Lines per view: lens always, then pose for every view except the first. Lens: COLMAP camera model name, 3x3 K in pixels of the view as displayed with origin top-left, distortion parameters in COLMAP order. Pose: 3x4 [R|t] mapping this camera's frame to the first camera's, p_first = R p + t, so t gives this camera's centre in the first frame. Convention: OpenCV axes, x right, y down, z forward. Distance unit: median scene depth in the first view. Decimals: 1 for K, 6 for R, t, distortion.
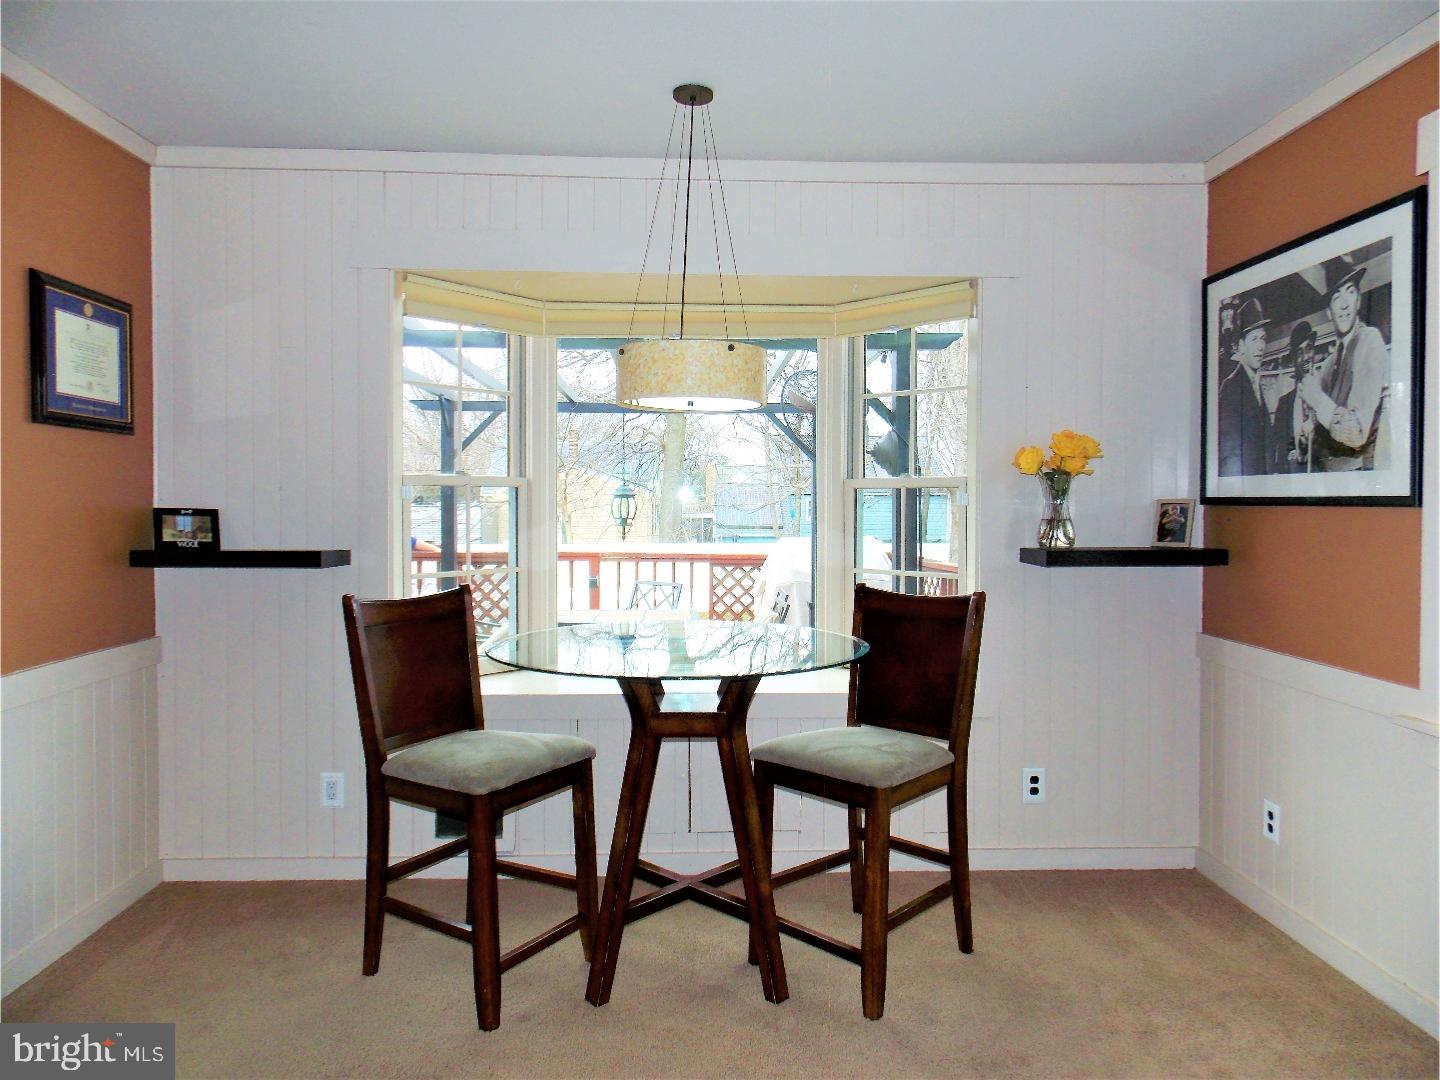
lens RADIAL K [[957.9, 0, 713.4], [0, 957.9, 546.9], [0, 0, 1]] dist [0.019072, -0.011972]
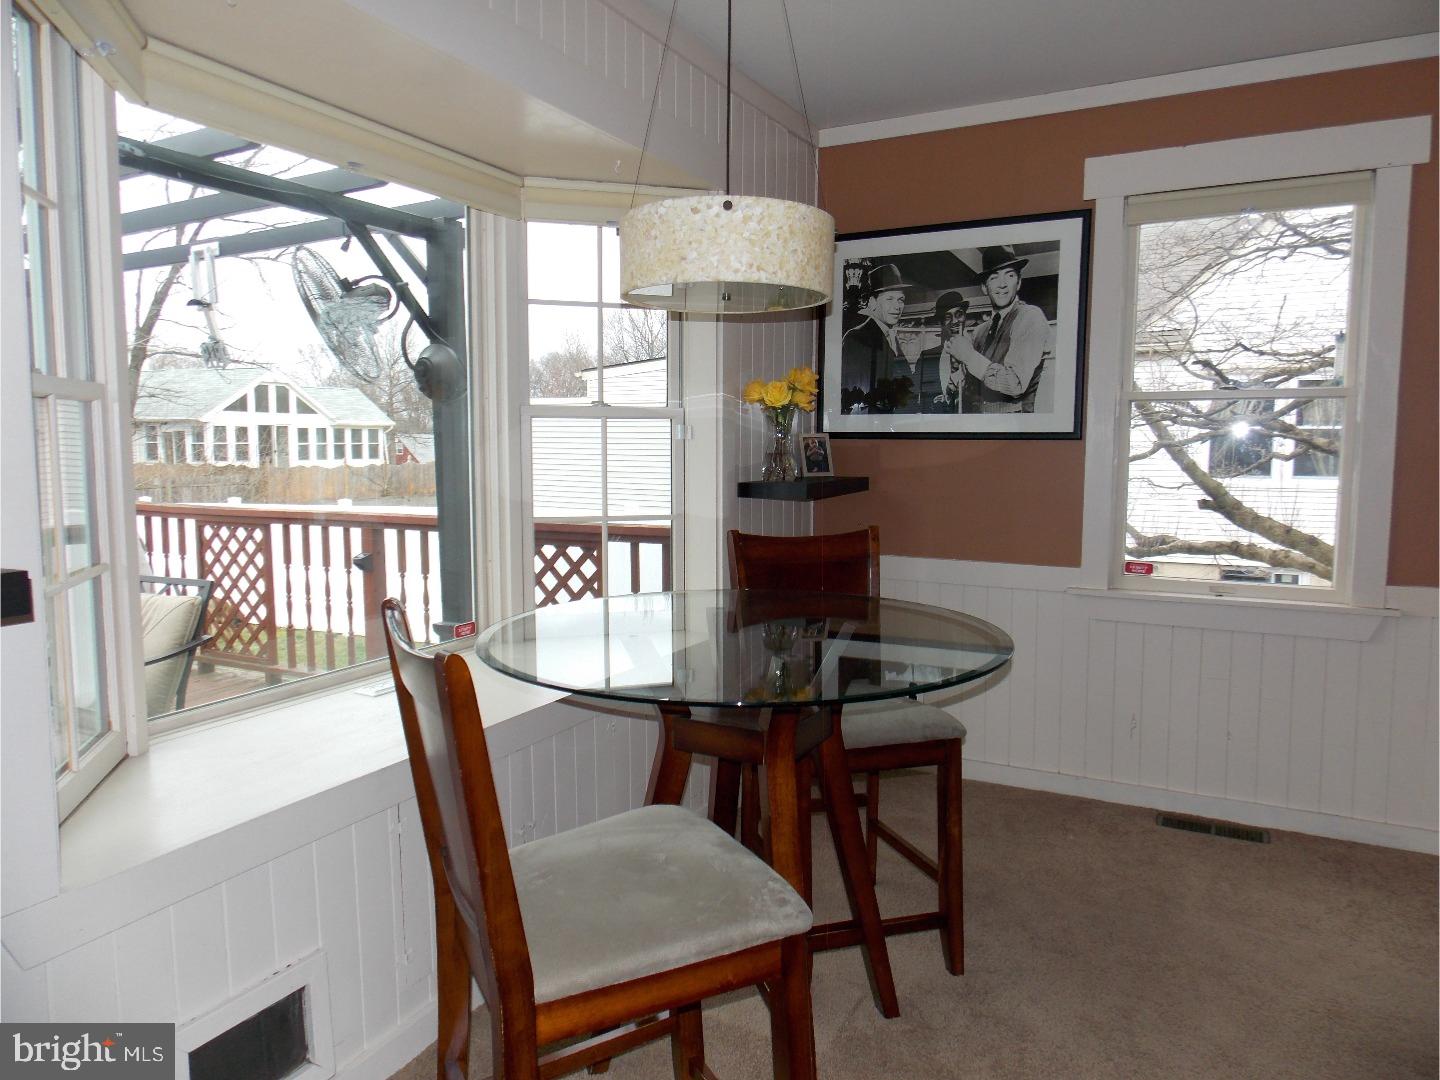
lens RADIAL K [[957.9, 0, 720.6], [0, 957.9, 537.9], [0, 0, 1]] dist [0.019072, -0.011972]
pose [[0.489880, -0.062687, 0.869533, -0.647287], [0.026014, 0.998018, 0.057294, 0.005605], [-0.871402, -0.005447, 0.490540, 0.659561]]
